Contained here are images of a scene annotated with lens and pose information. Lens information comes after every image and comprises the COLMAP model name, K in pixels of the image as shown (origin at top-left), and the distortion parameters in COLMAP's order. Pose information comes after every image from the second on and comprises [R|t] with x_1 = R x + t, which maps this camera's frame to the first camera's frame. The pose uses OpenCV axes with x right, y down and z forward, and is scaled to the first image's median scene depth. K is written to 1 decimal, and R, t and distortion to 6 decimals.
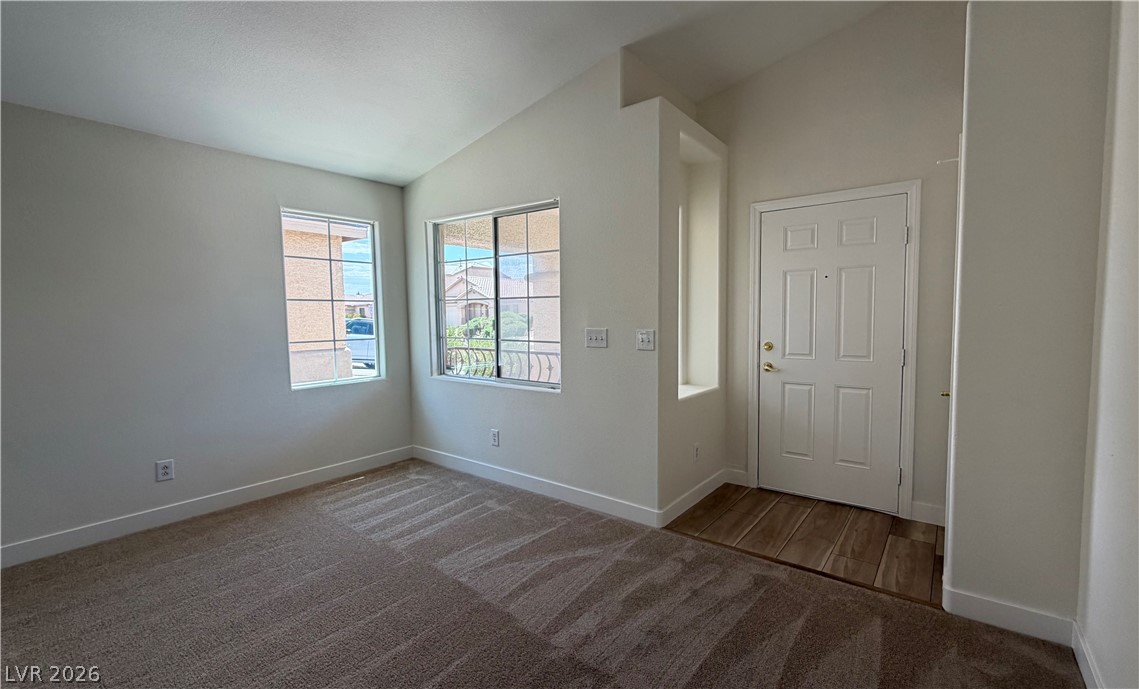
lens RADIAL K [[484.1, 0, 616.5], [0, 484.1, 344.0], [0, 0, 1]] dist [0.000892, 0.000116]
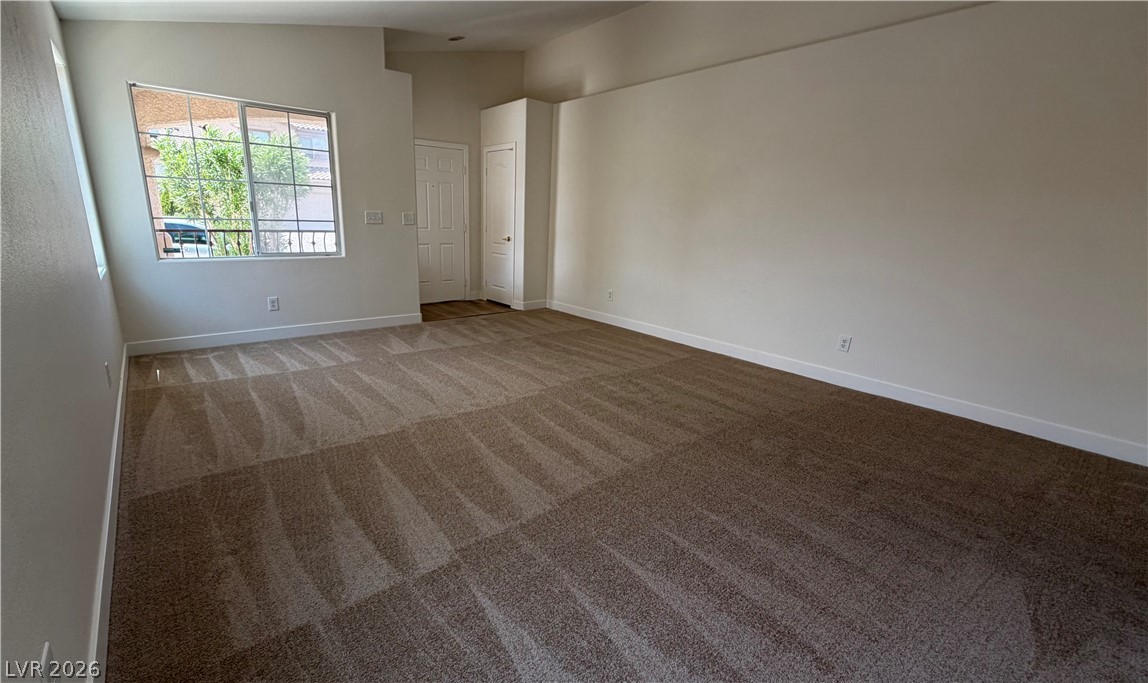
lens RADIAL K [[482.8, 0, 551.2], [0, 482.8, 338.3], [0, 0, 1]] dist [-0.000759, -0.000109]
pose [[0.271553, -0.225091, 0.935731, -1.329887], [0.028064, 0.973704, 0.226081, 0.028496], [-0.962014, -0.035133, 0.270729, 0.015268]]
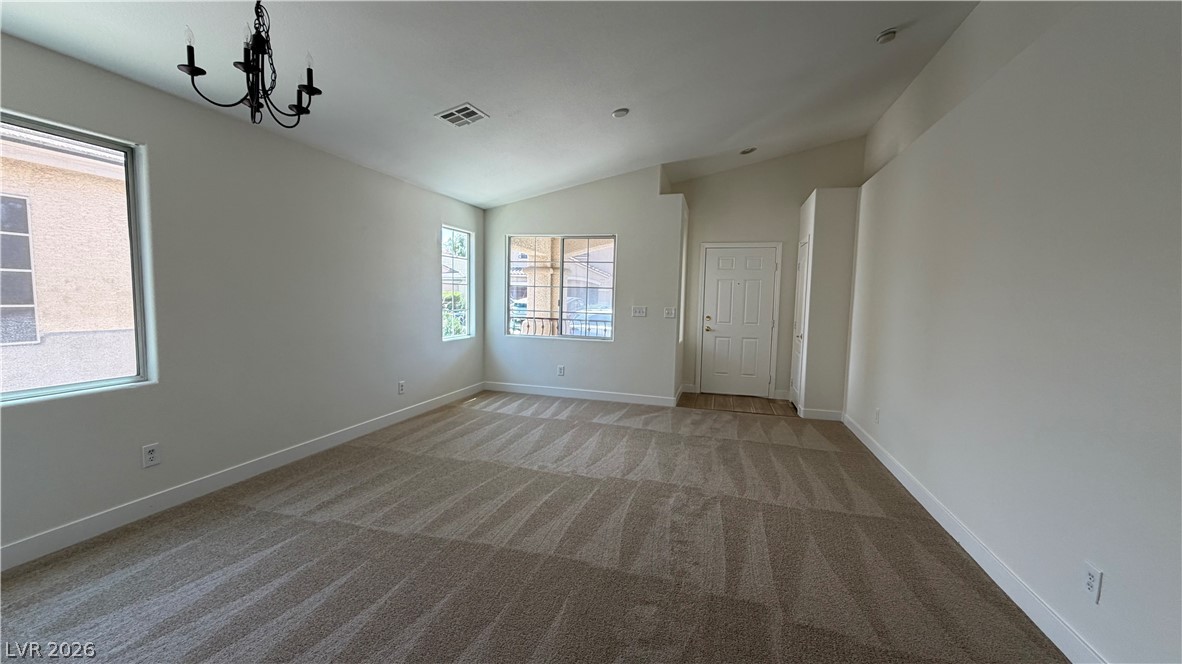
lens RADIAL K [[472.8, 0, 591.0], [0, 472.8, 332.0], [0, 0, 1]] dist [0.002801, 0.000289]
pose [[0.940971, 0.006501, 0.338425, -0.781349], [-0.010831, 0.999882, 0.010909, 0.046073], [-0.338315, -0.013930, 0.940930, -0.625398]]
